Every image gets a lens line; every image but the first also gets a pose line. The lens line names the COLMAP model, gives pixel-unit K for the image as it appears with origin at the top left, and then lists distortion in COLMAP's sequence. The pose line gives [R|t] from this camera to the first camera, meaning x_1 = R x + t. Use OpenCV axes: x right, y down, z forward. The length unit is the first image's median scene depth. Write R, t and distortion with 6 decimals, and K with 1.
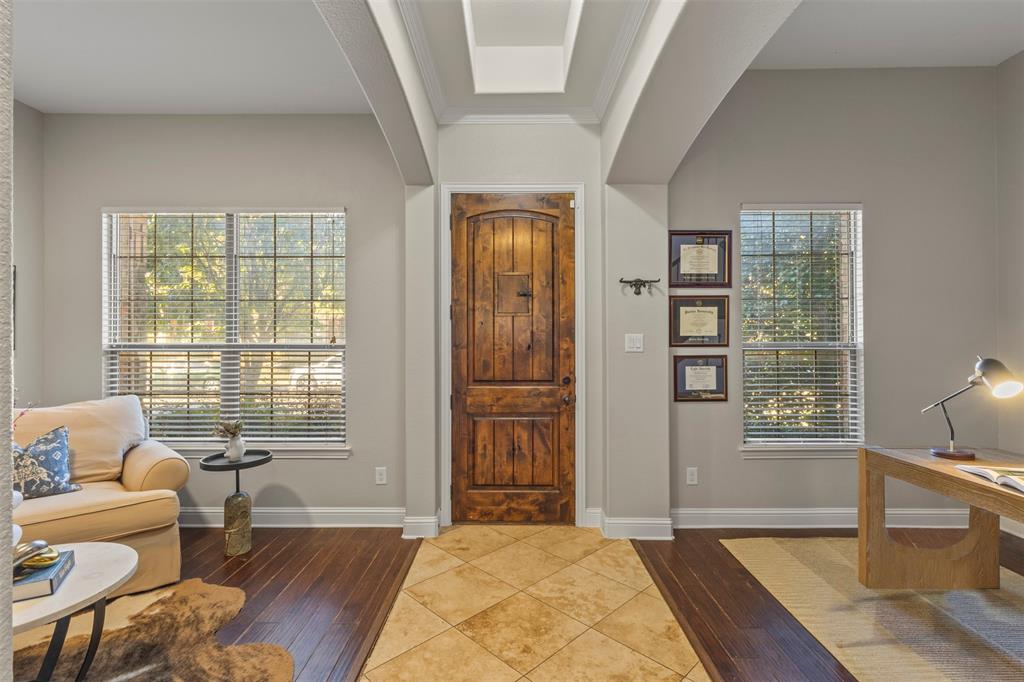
lens RADIAL K [[474.3, 0, 513.0], [0, 474.3, 341.2], [0, 0, 1]] dist [0.001228, 0.003157]
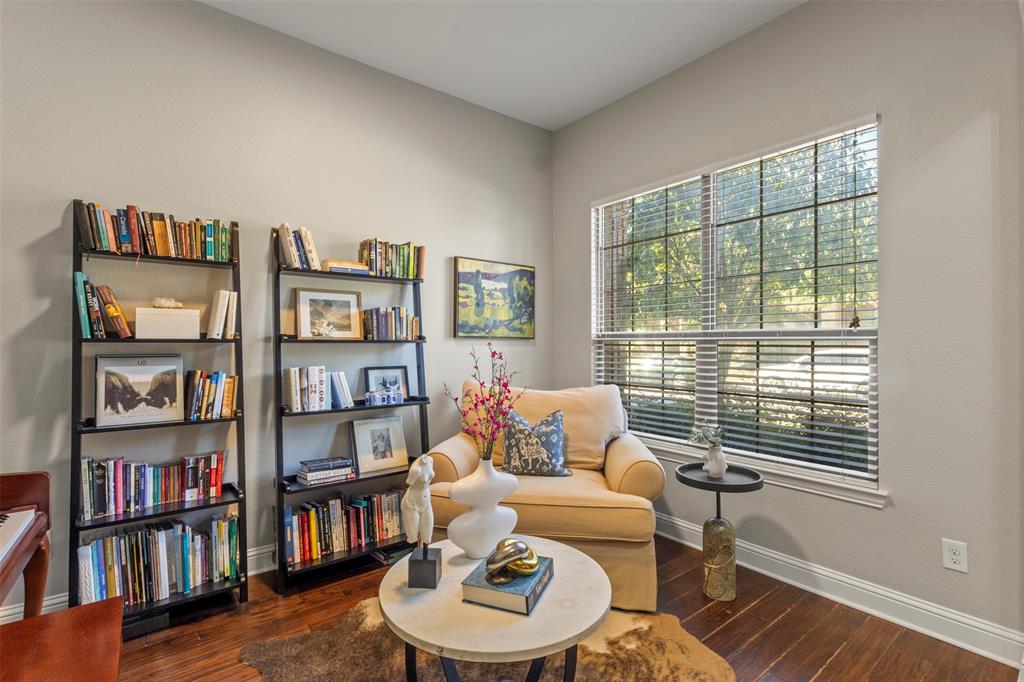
lens RADIAL K [[474.3, 0, 508.8], [0, 474.3, 343.9], [0, 0, 1]] dist [0.001228, 0.003157]
pose [[0.614018, 0.001461, -0.789291, -0.164618], [0.003347, 0.999984, 0.004455, 0.024319], [0.789285, -0.005377, 0.614003, 0.233181]]
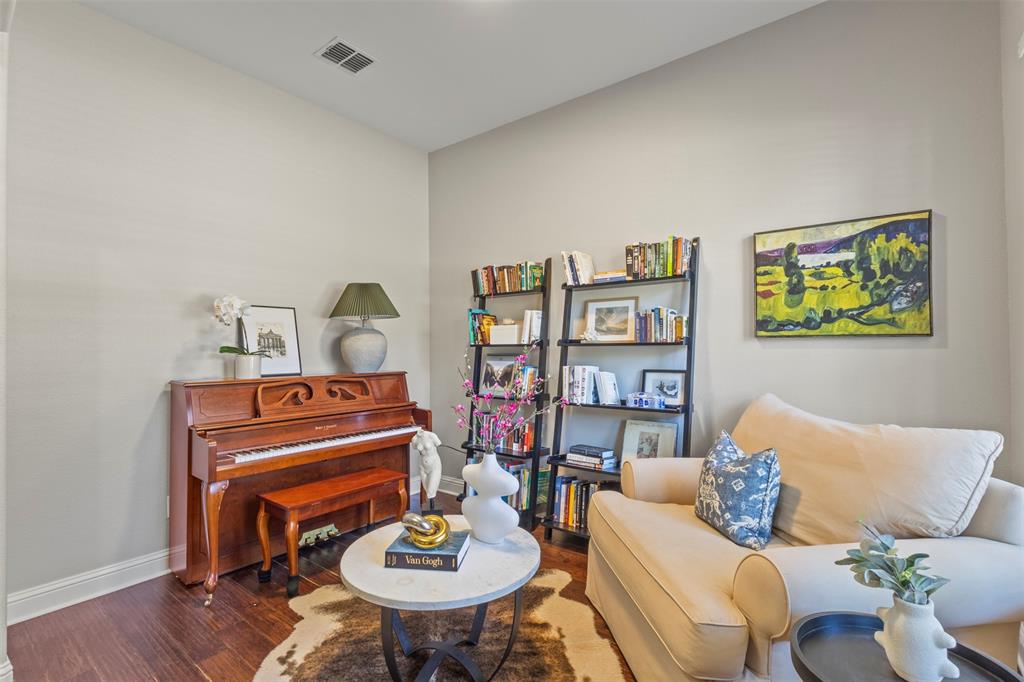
lens RADIAL K [[474.3, 0, 509.4], [0, 474.3, 341.9], [0, 0, 1]] dist [0.001228, 0.003157]
pose [[-0.613754, -0.003412, -0.789490, -0.158267], [0.011910, 0.999837, -0.013579, 0.027919], [0.789407, -0.017737, -0.613614, 0.931968]]
